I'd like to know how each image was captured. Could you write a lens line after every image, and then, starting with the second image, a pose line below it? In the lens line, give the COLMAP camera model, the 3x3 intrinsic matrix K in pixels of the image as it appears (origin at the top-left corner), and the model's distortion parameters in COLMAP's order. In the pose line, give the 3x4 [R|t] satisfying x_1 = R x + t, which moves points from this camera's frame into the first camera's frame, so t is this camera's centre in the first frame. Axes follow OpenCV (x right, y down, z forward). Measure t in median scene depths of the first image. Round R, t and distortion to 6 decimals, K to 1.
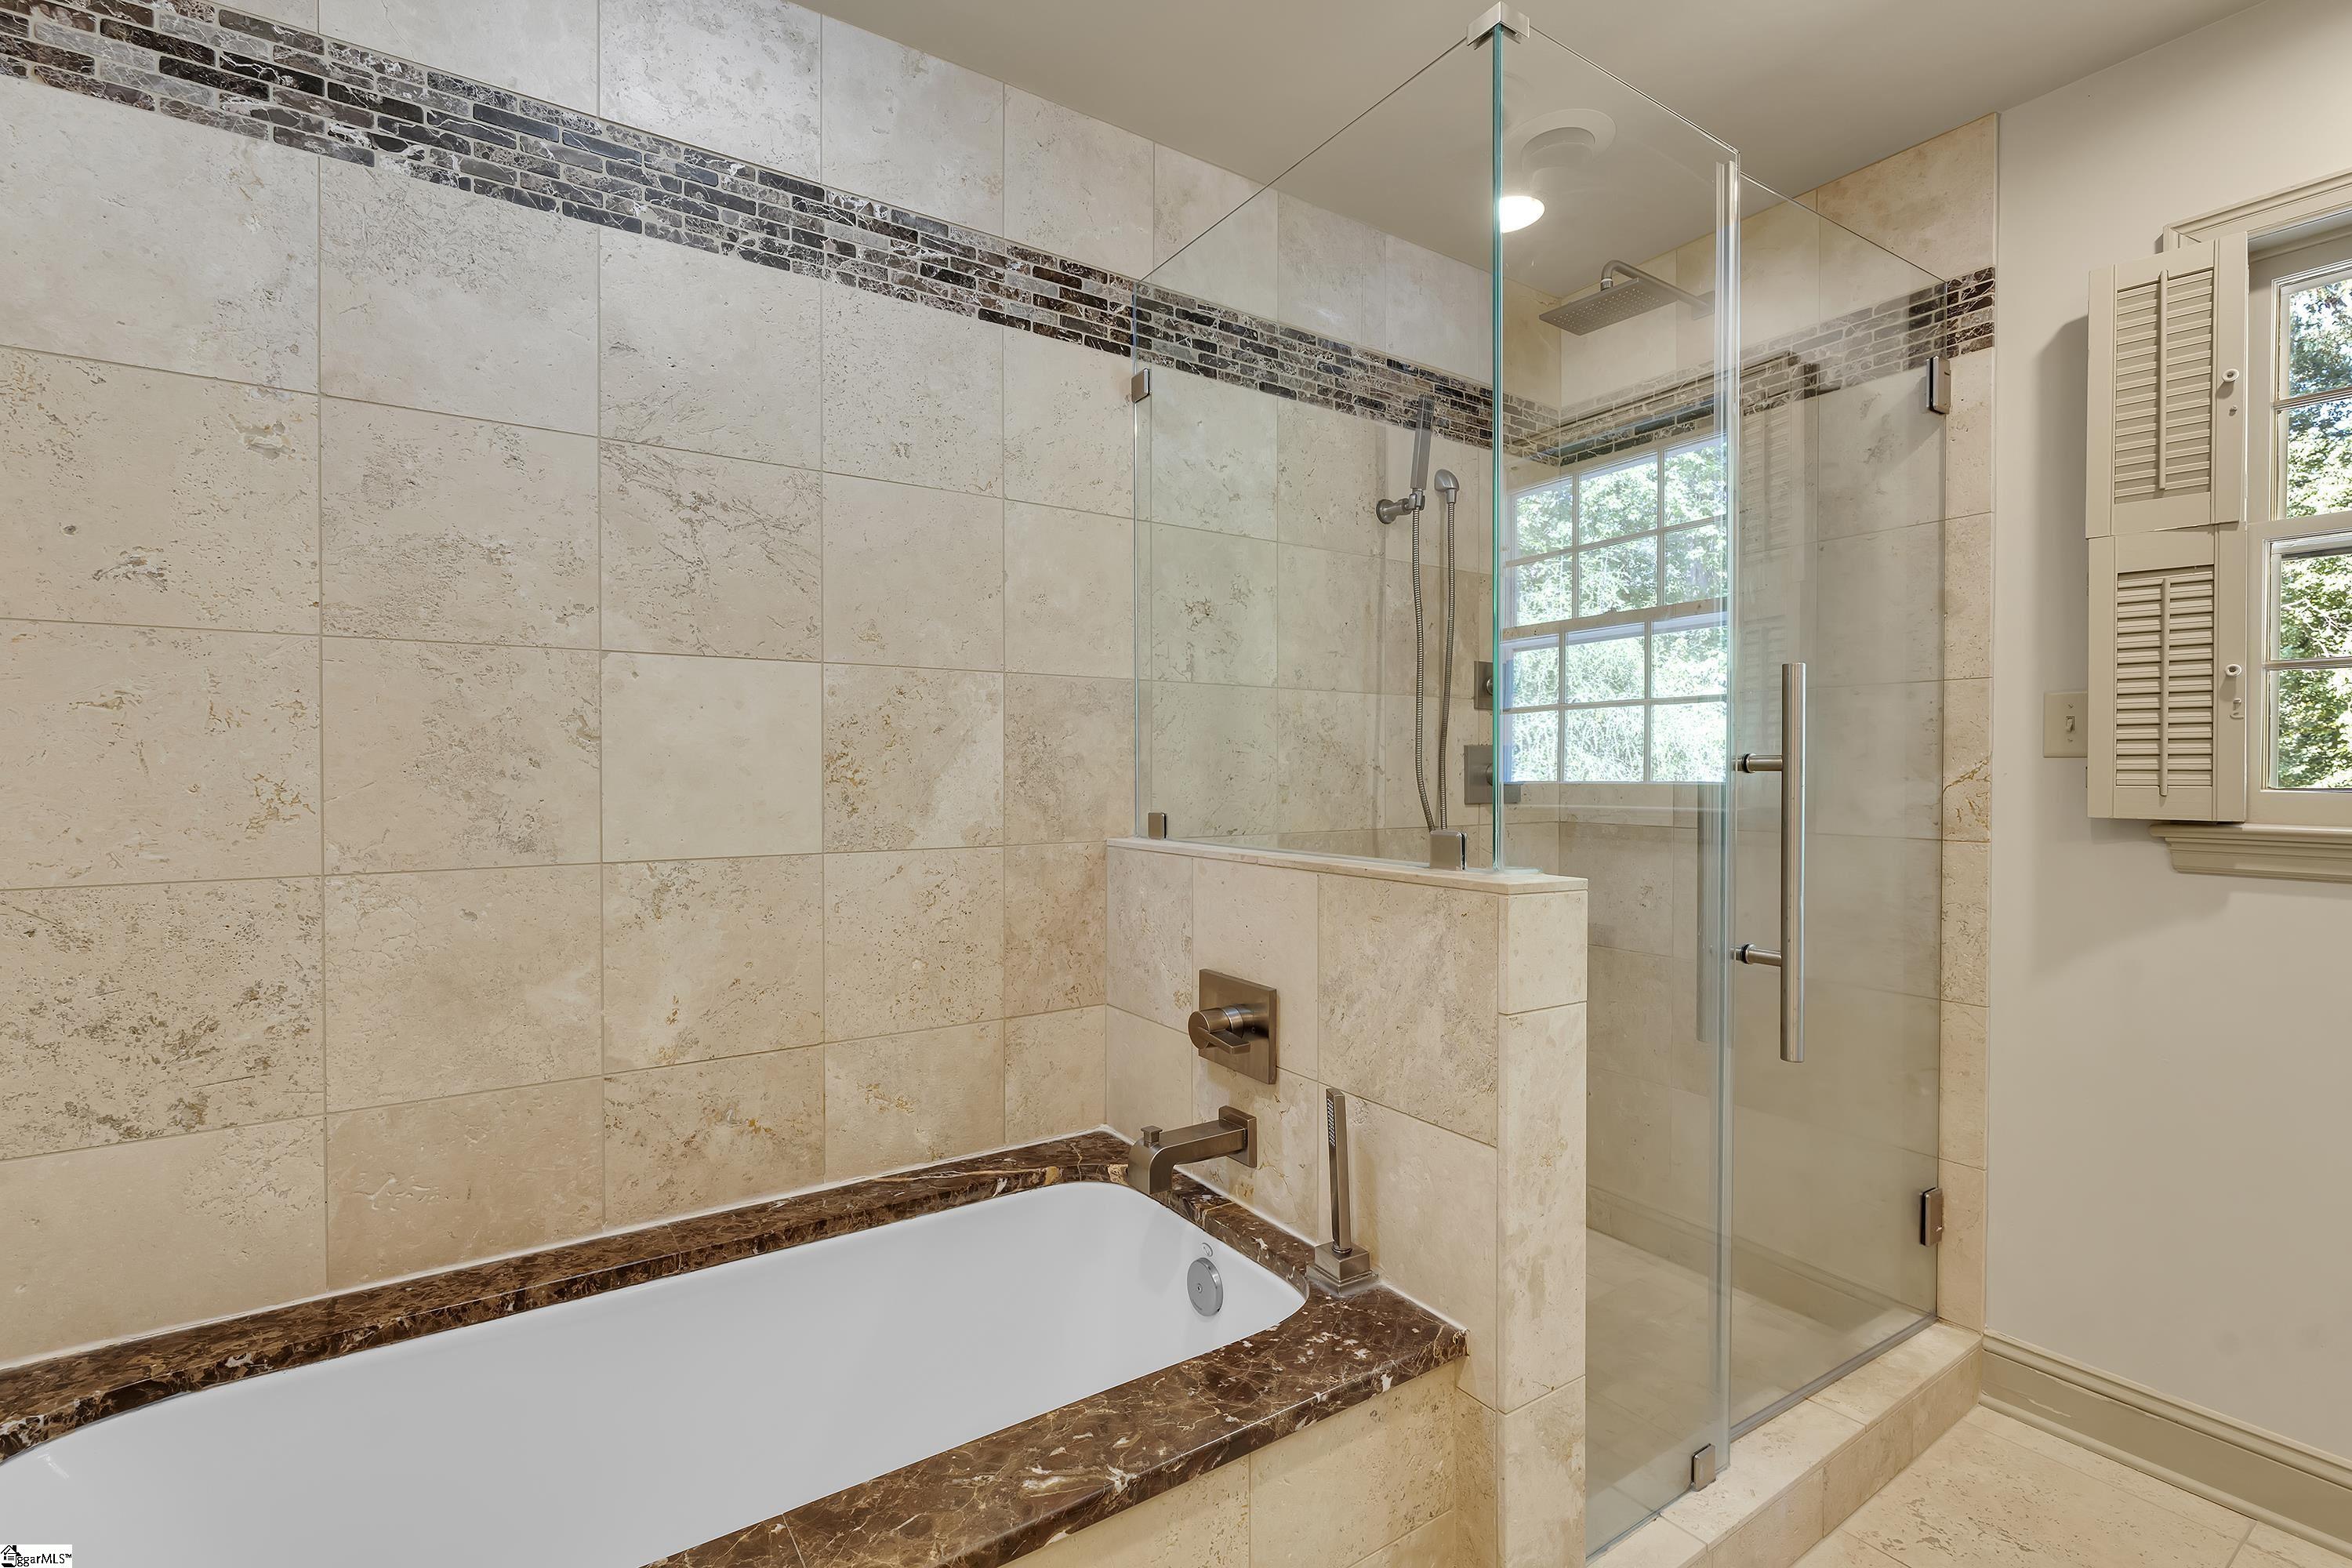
lens RADIAL K [[1022.4, 0, 1177.8], [0, 1022.4, 778.2], [0, 0, 1]] dist [-0.010485, 0.001094]
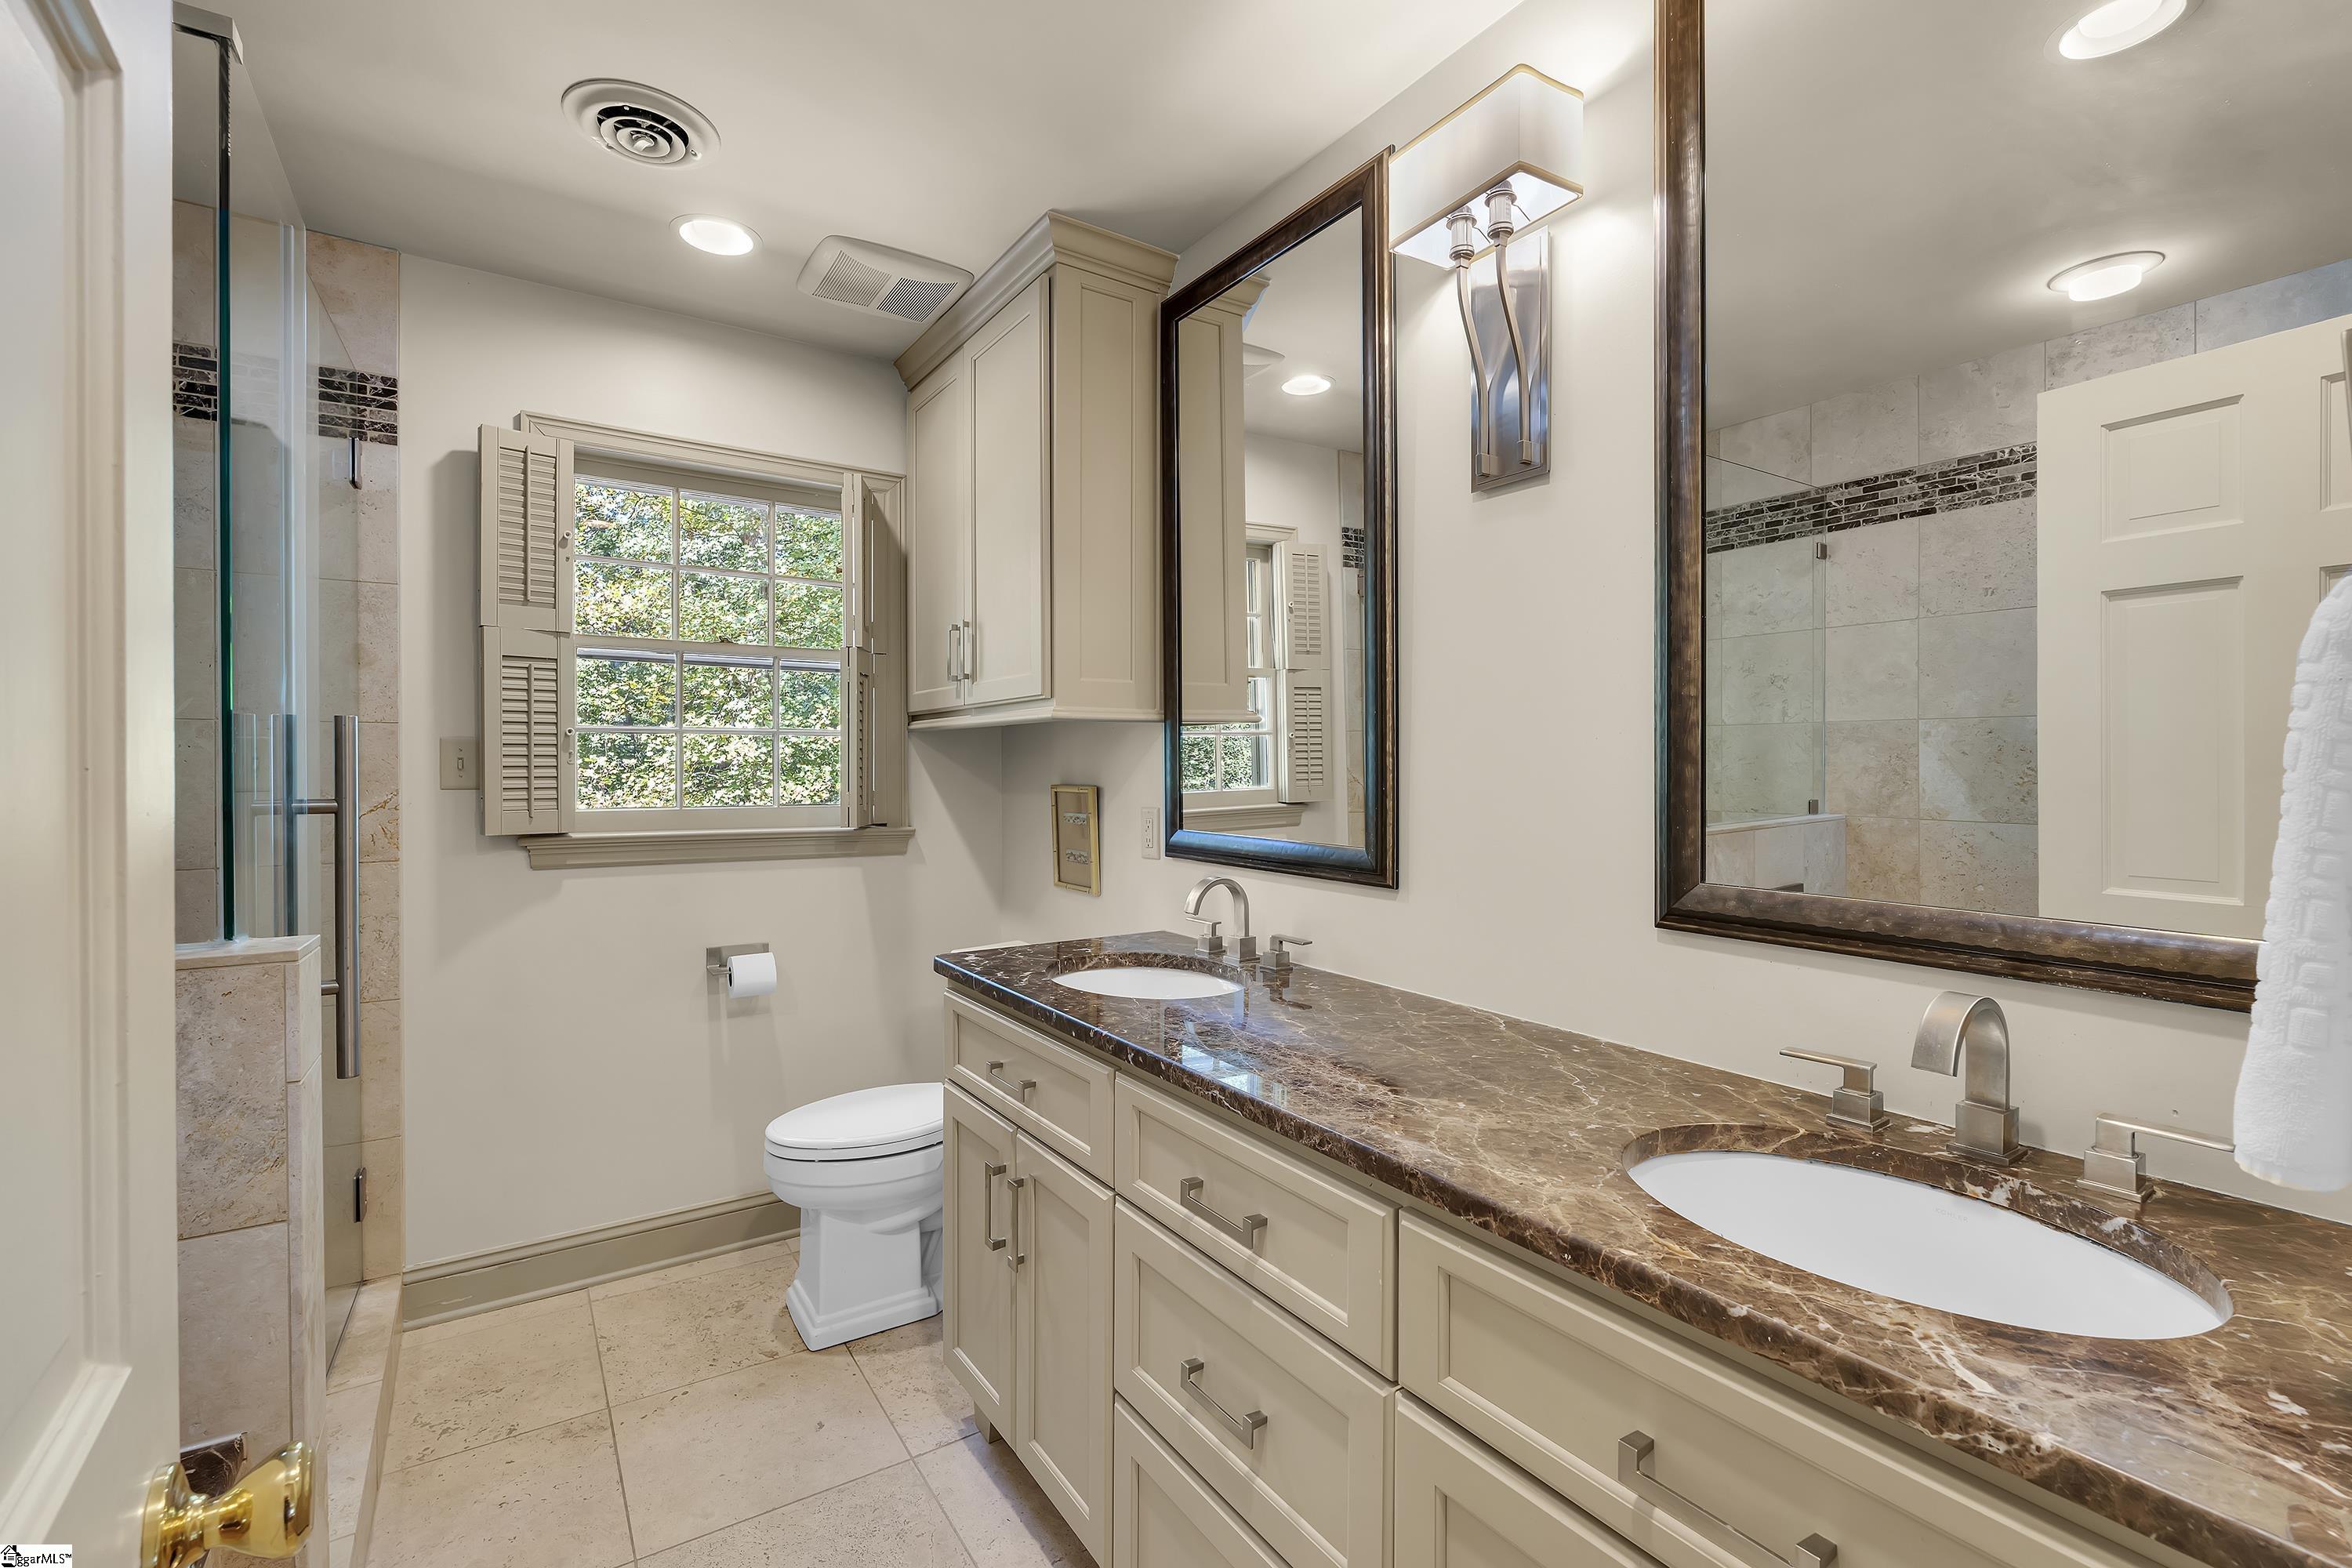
lens RADIAL K [[1022.4, 0, 1180.6], [0, 1022.4, 775.2], [0, 0, 1]] dist [-0.010485, 0.001094]
pose [[0.000978, -0.008289, 0.999965, -0.402305], [0.006907, 0.999942, 0.008282, -0.041879], [-0.999976, 0.006898, 0.001036, 0.081058]]
